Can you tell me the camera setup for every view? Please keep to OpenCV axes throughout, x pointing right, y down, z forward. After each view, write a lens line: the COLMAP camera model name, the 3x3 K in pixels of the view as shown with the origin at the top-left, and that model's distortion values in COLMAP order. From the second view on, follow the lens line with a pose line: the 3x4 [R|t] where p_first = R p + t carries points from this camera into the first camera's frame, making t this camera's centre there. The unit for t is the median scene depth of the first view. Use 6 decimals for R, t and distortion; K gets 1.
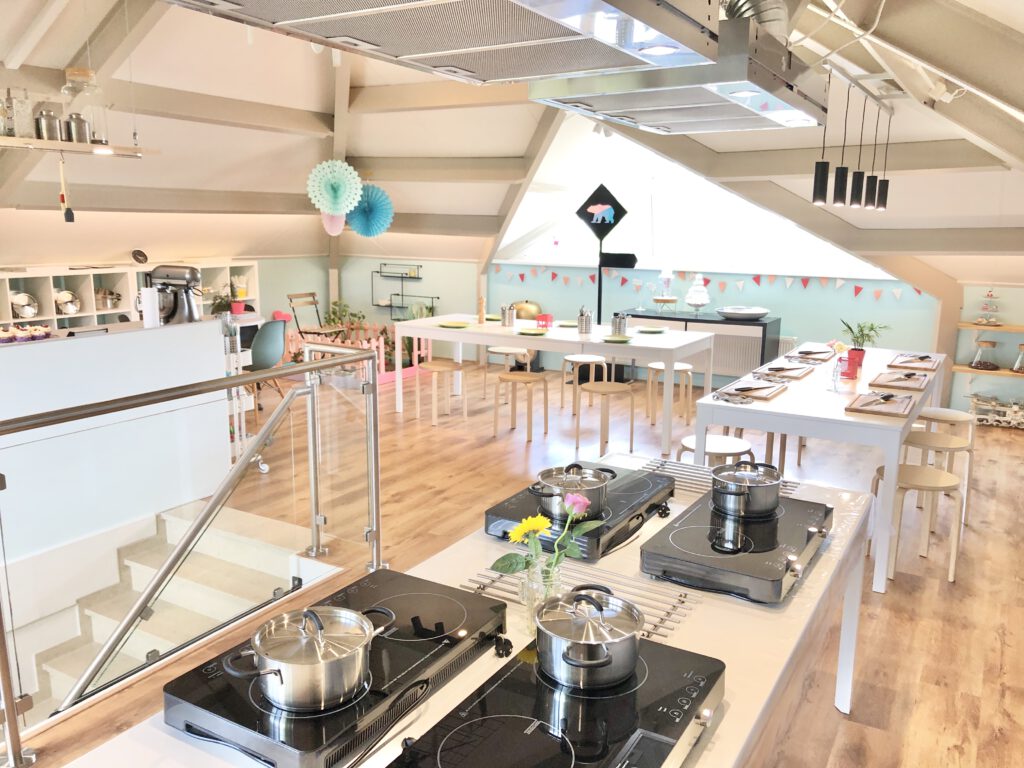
lens RADIAL K [[831.8, 0, 512.0], [0, 831.8, 384.0], [0, 0, 1]] dist [0.076801, -0.085471]
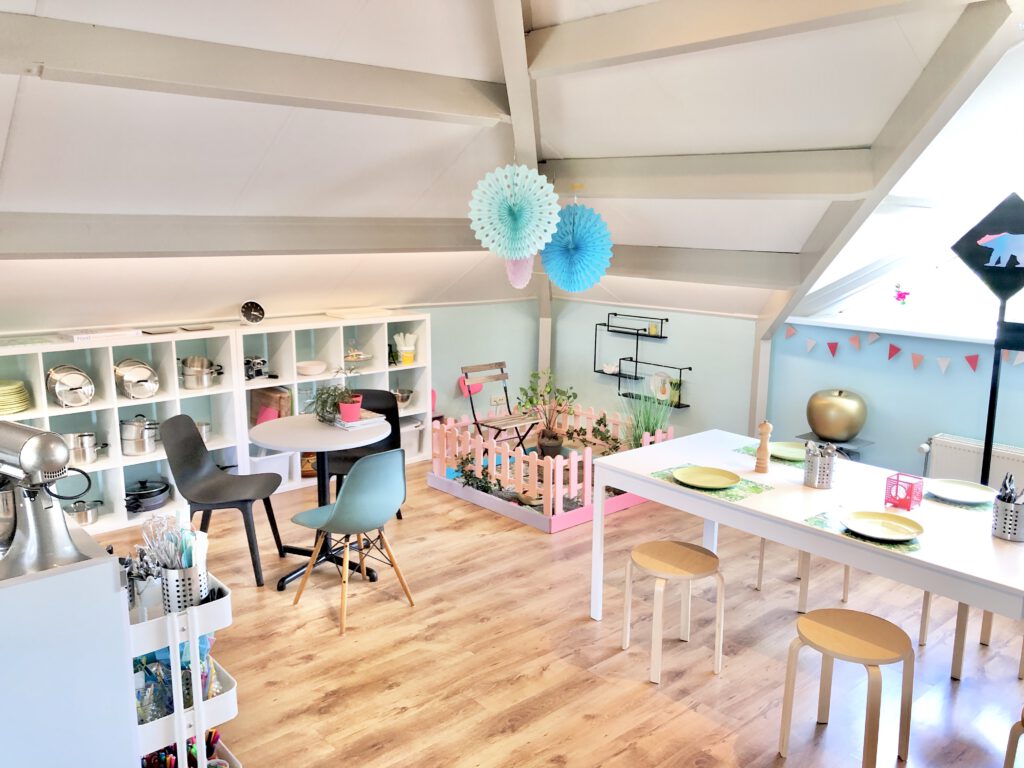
lens RADIAL K [[831.8, 0, 512.0], [0, 831.8, 384.0], [0, 0, 1]] dist [0.076801, -0.085471]
pose [[0.950297, 0.054366, -0.306560, -0.025238], [-0.055609, 0.998442, 0.004685, -0.112021], [0.306337, 0.012595, 0.951840, 0.425709]]
